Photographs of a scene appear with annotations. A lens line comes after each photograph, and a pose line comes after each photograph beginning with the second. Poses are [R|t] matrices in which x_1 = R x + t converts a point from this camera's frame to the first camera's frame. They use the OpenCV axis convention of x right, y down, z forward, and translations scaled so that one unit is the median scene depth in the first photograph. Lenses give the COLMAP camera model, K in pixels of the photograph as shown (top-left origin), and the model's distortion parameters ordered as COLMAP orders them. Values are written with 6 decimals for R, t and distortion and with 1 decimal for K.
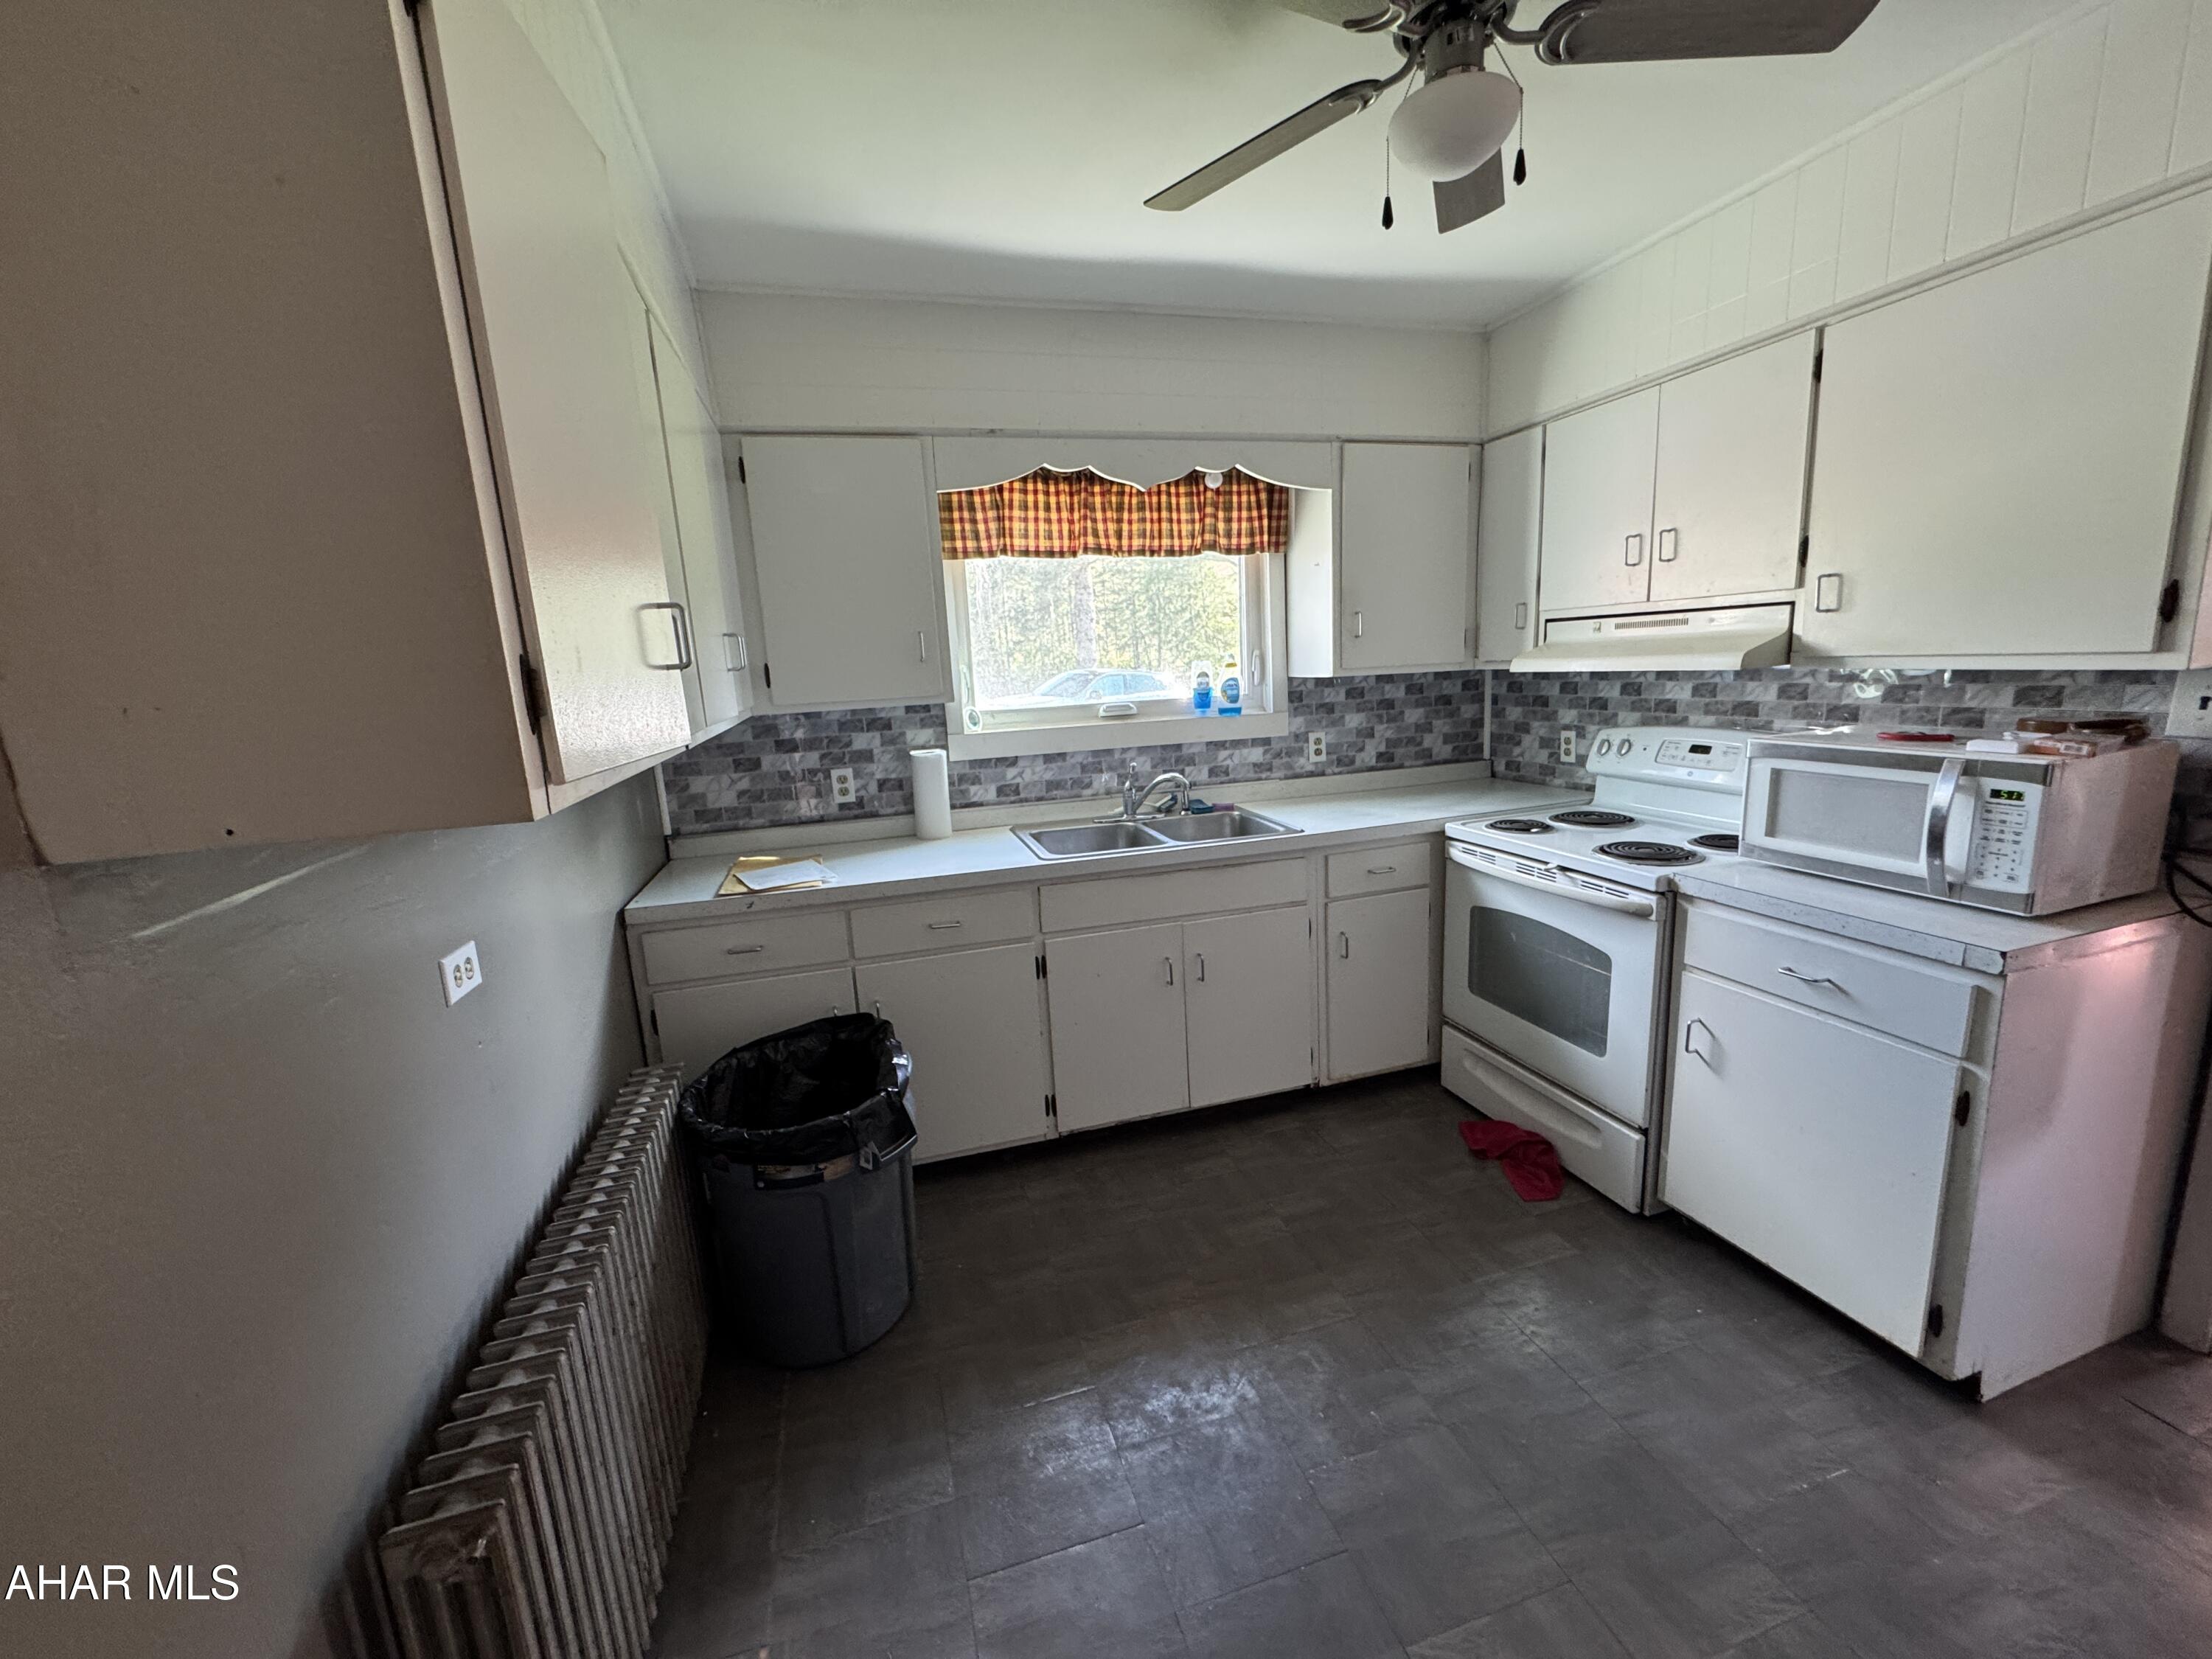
lens RADIAL K [[878.4, 0, 1083.5], [0, 878.4, 825.3], [0, 0, 1]] dist [-0.000250, 0.000019]
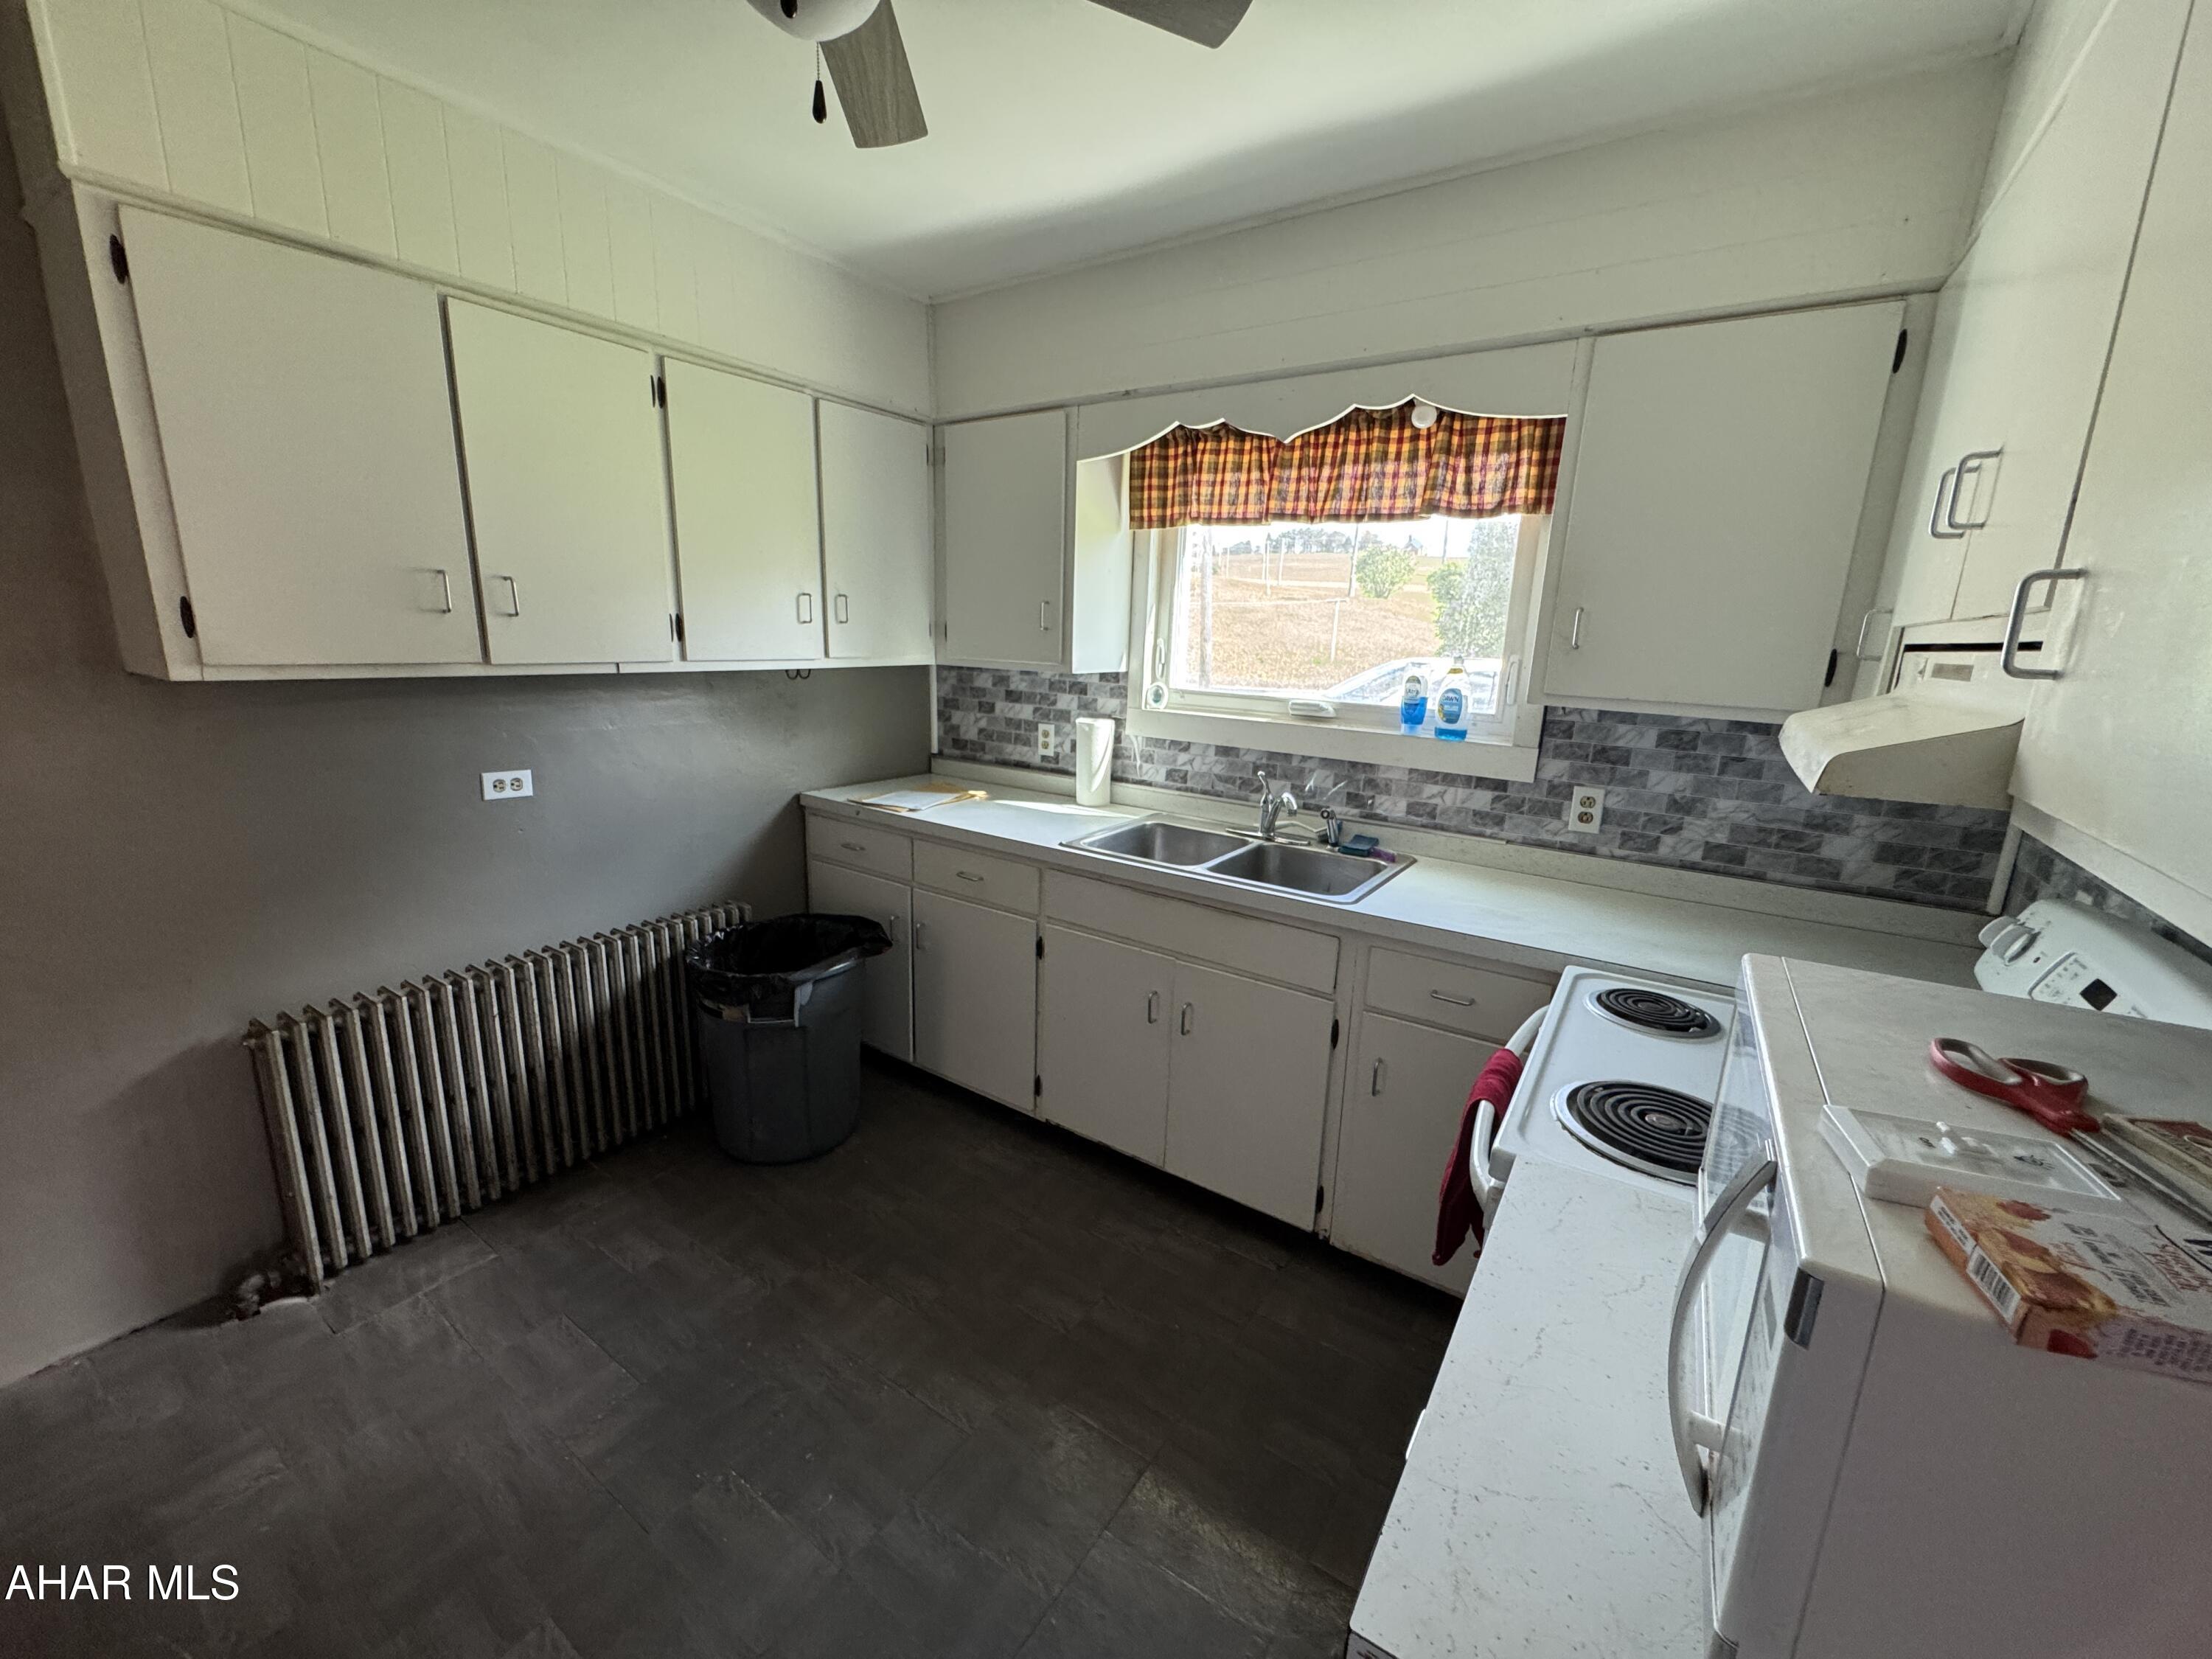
lens RADIAL K [[878.4, 0, 1083.5], [0, 878.4, 825.3], [0, 0, 1]] dist [-0.000250, 0.000019]
pose [[0.636189, 0.241776, -0.732672, 0.563312], [-0.207055, 0.968298, 0.139742, -0.101127], [0.743230, 0.062801, 0.666081, 0.305905]]
